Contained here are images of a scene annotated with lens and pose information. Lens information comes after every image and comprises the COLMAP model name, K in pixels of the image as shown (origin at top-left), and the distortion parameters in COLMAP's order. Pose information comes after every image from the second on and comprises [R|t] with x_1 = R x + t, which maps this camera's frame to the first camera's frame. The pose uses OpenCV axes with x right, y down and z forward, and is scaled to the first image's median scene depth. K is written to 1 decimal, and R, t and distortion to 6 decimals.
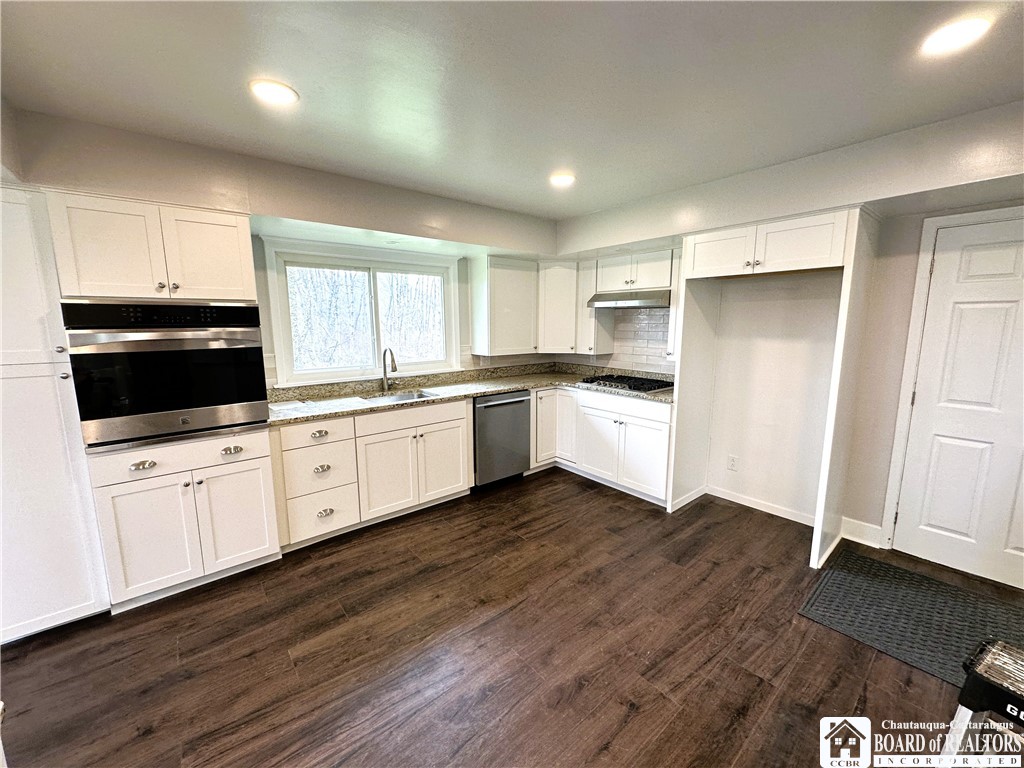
lens RADIAL K [[409.7, 0, 512.0], [0, 409.7, 384.0], [0, 0, 1]] dist [-0.002825, 0.000477]
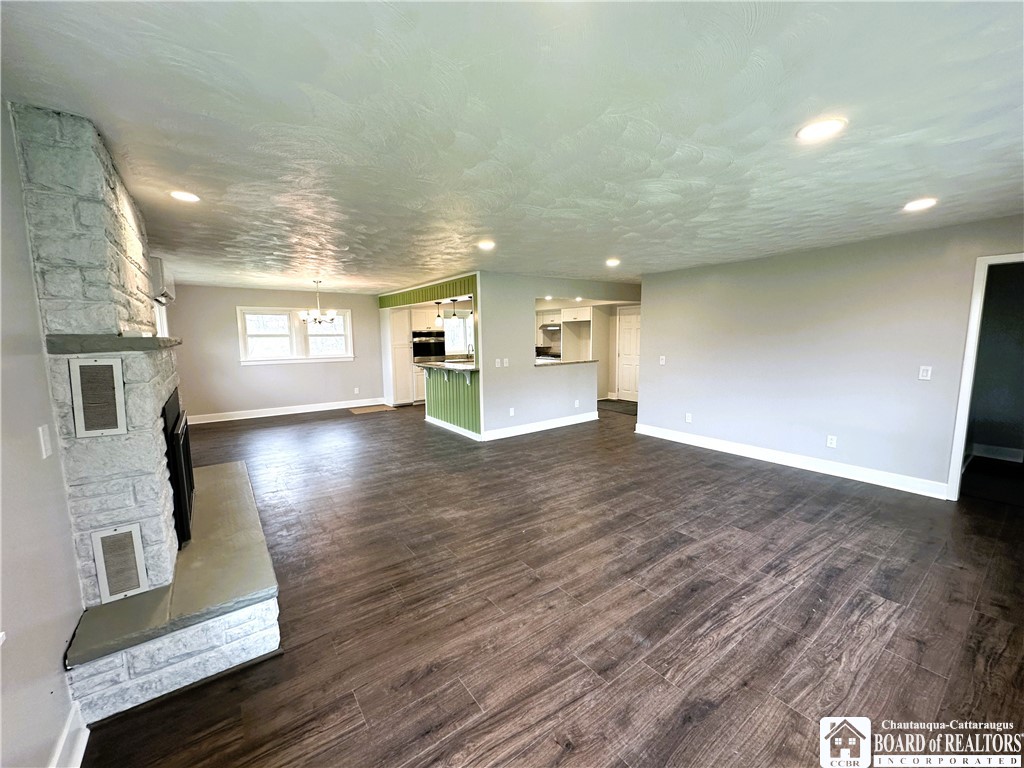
lens RADIAL K [[407.5, 0, 513.7], [0, 407.5, 384.5], [0, 0, 1]] dist [-0.000297, 0.000163]
pose [[0.997941, -0.001016, -0.064134, 0.276773], [-0.000726, 0.999631, -0.027142, 0.382918], [0.064138, 0.027133, 0.997572, -2.576363]]
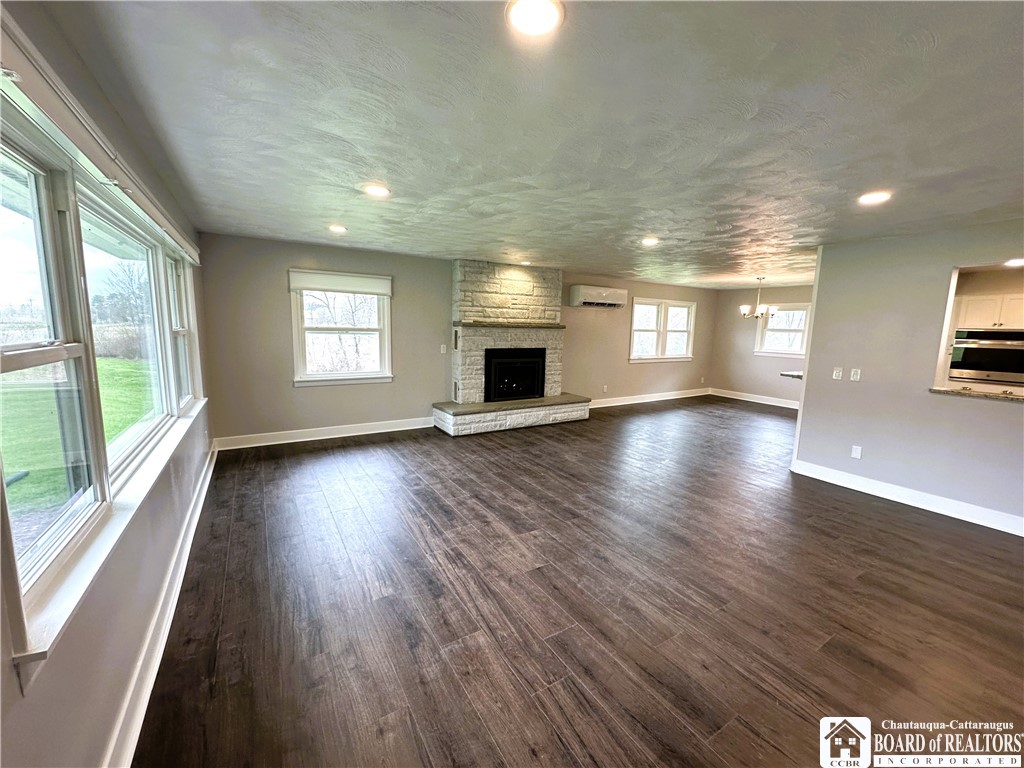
lens RADIAL K [[409.7, 0, 512.0], [0, 409.7, 384.0], [0, 0, 1]] dist [-0.002825, 0.000477]
pose [[-0.140641, 0.136225, -0.980644, 1.780818], [-0.173493, 0.971772, 0.159874, 0.206869], [0.974741, 0.192619, -0.113037, -1.345894]]
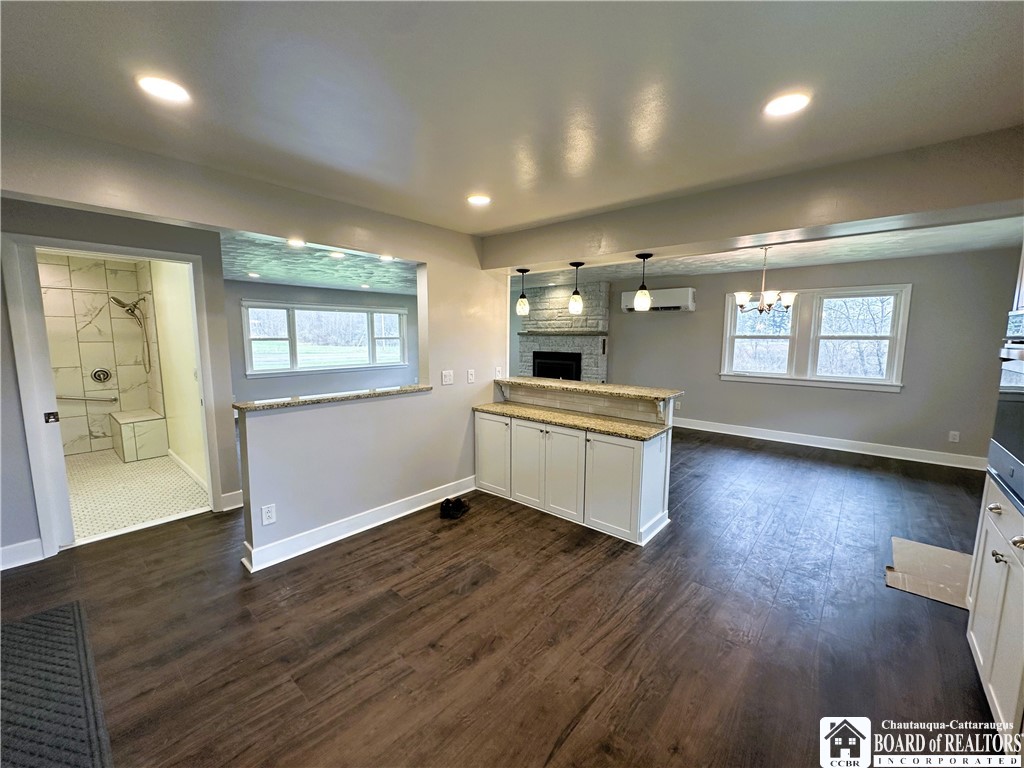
lens RADIAL K [[407.5, 0, 513.7], [0, 407.5, 384.5], [0, 0, 1]] dist [-0.000297, 0.000163]
pose [[-0.987782, 0.015540, -0.155066, 0.145454], [-0.027350, 0.962288, 0.270656, -0.187532], [0.153424, 0.271590, -0.950105, 1.228585]]
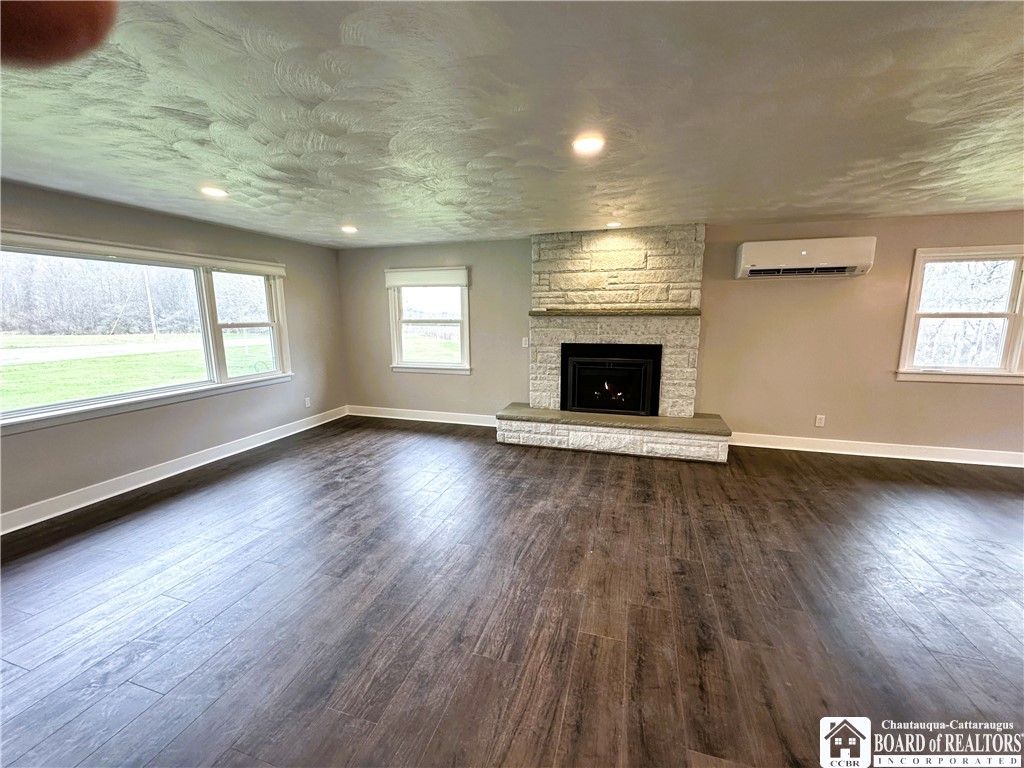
lens RADIAL K [[409.7, 0, 512.0], [0, 409.7, 384.0], [0, 0, 1]] dist [-0.002825, 0.000477]
pose [[-0.837126, 0.095950, -0.538529, 0.704084], [-0.078545, 0.953209, 0.291929, 0.063559], [0.541341, 0.286680, -0.790420, -0.405413]]
